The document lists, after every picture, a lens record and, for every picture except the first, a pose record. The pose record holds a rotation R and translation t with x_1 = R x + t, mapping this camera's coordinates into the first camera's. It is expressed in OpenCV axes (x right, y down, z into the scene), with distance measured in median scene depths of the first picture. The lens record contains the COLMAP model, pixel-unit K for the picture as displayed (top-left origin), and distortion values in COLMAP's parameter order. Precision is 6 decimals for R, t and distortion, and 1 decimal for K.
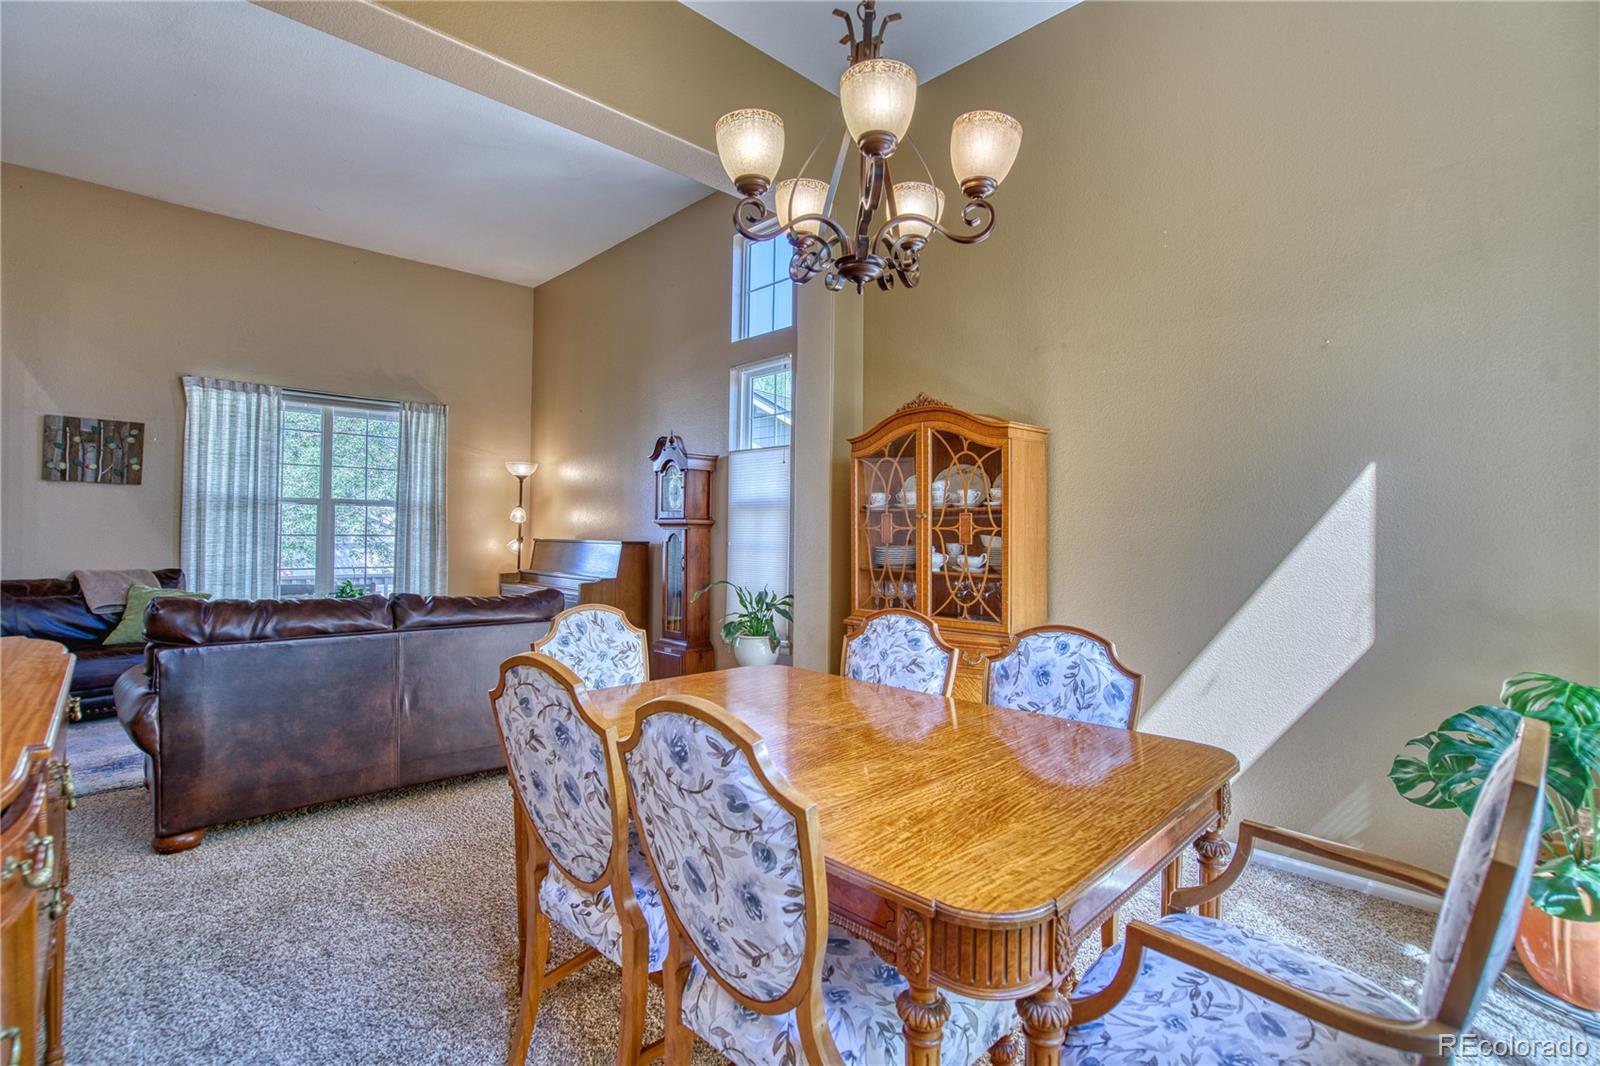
lens RADIAL K [[727.8, 0, 800.1], [0, 727.8, 527.9], [0, 0, 1]] dist [-0.051914, 0.018849]
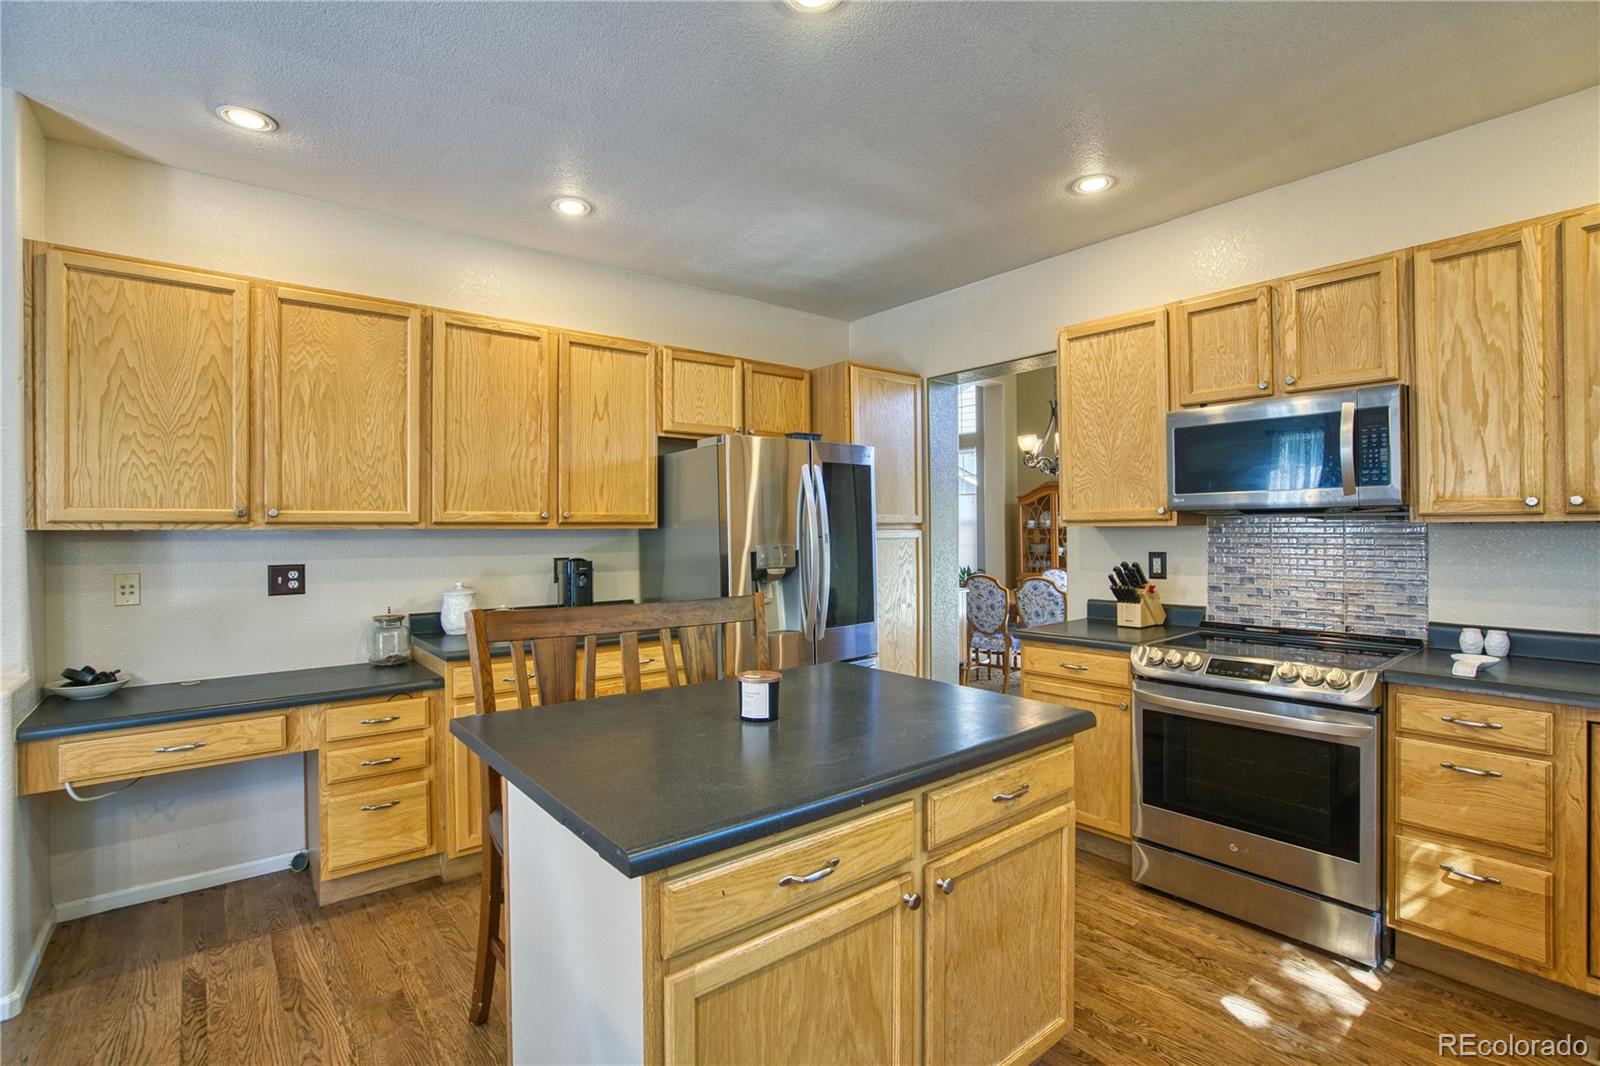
lens RADIAL K [[727.8, 0, 800.1], [0, 727.8, 527.9], [0, 0, 1]] dist [-0.051914, 0.018849]
pose [[0.996598, -0.018346, -0.080344, -0.454290], [0.018925, 0.999800, 0.006454, -0.057507], [0.080209, -0.007952, 0.996746, -1.366734]]
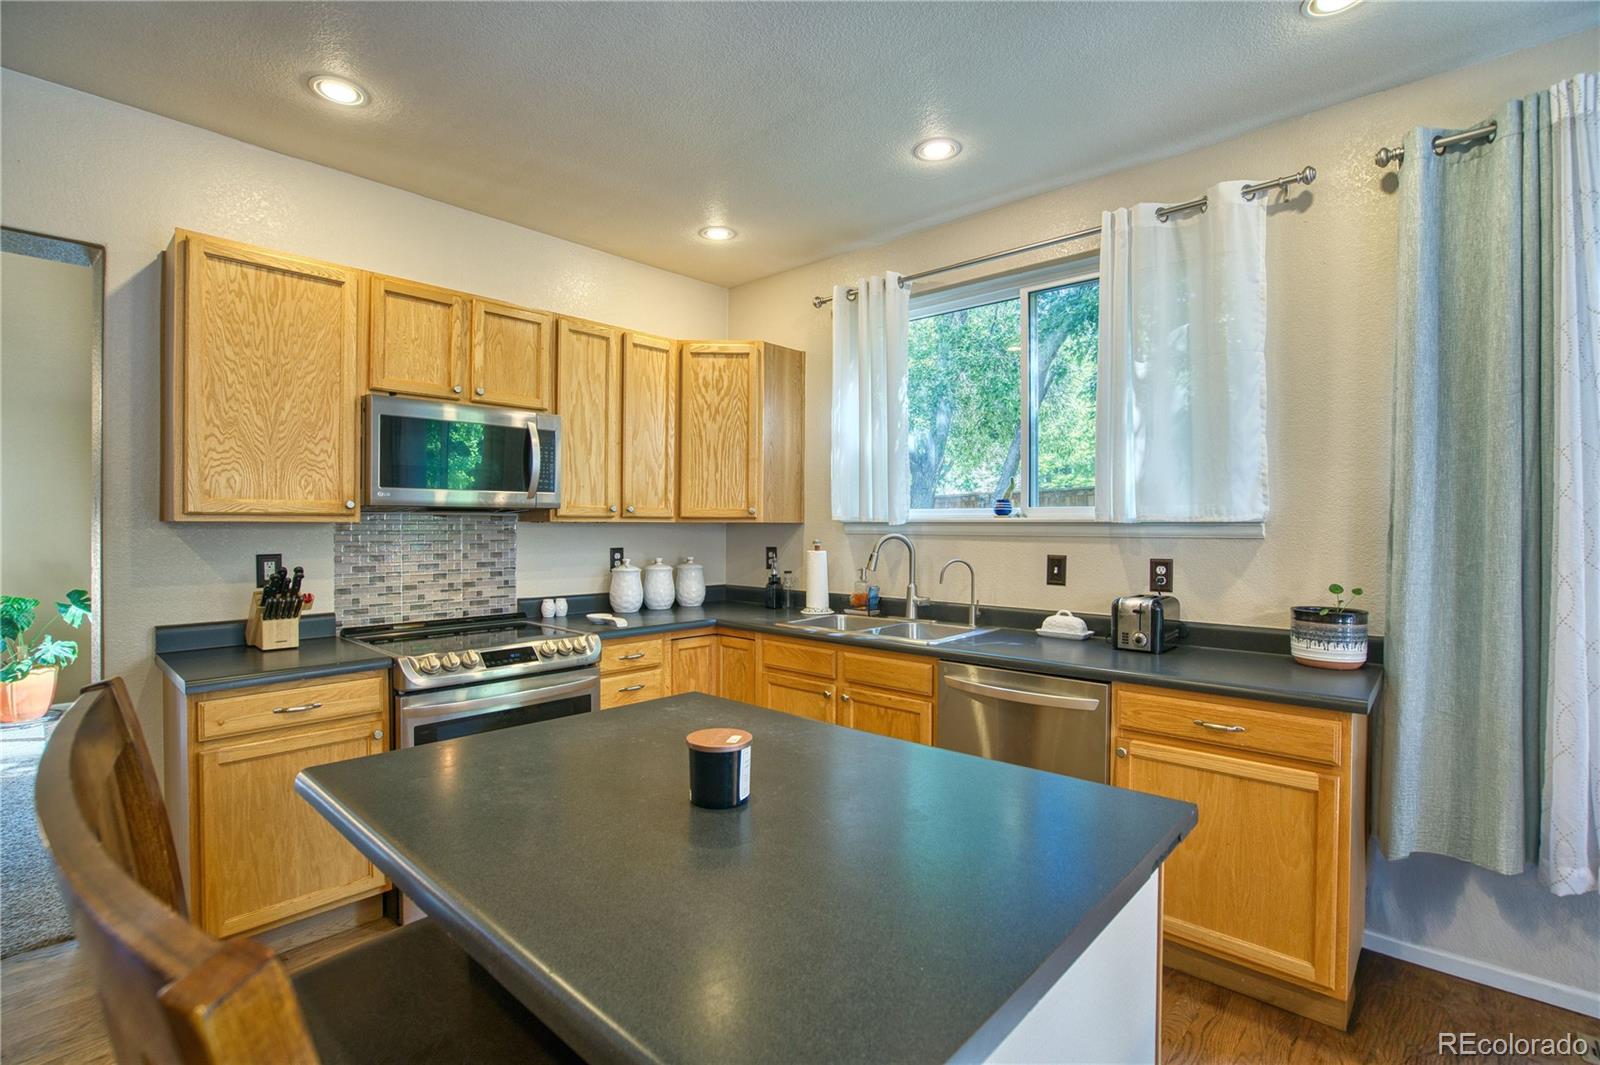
lens RADIAL K [[730.6, 0, 797.9], [0, 730.6, 528.3], [0, 0, 1]] dist [-0.051324, 0.014418]
pose [[-0.048649, -0.015176, 0.998701, -0.867901], [-0.011570, 0.999826, 0.014629, -0.055845], [-0.998749, -0.010843, -0.048816, -0.889789]]
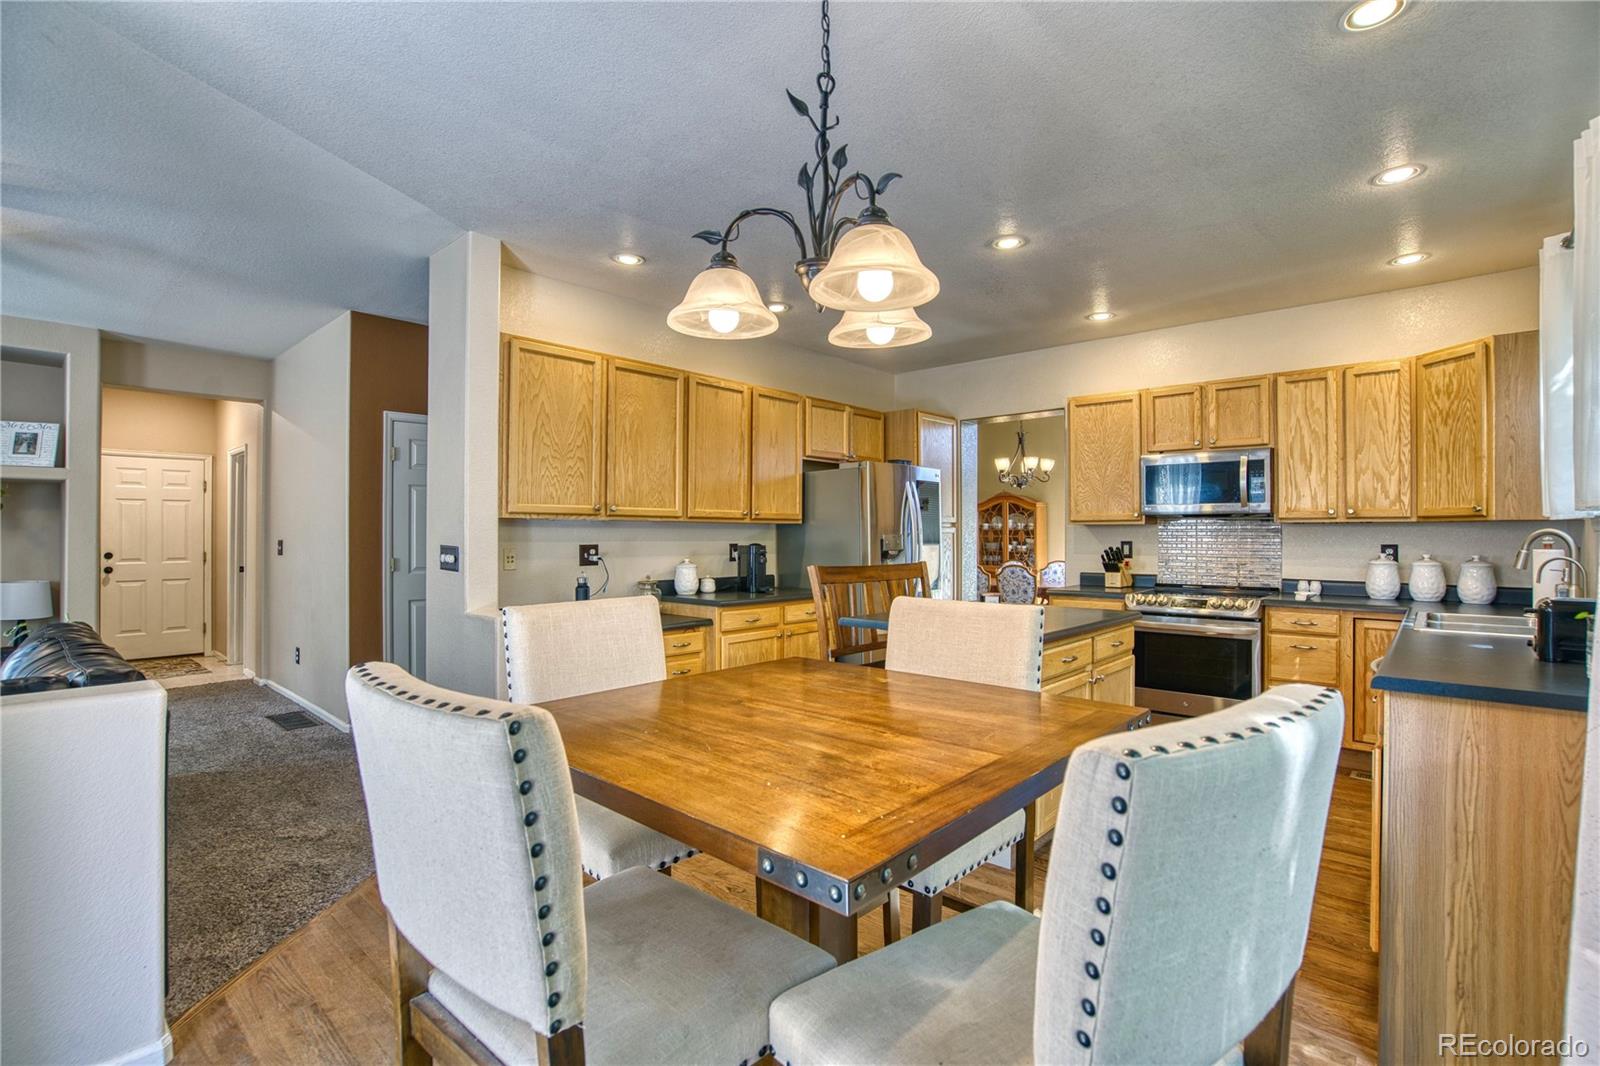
lens RADIAL K [[727.8, 0, 800.1], [0, 727.8, 527.9], [0, 0, 1]] dist [-0.051914, 0.018849]
pose [[0.997409, -0.009313, 0.071339, -0.867305], [0.009168, 0.999955, 0.002357, -0.047942], [-0.071358, -0.001697, 0.997449, -1.860716]]
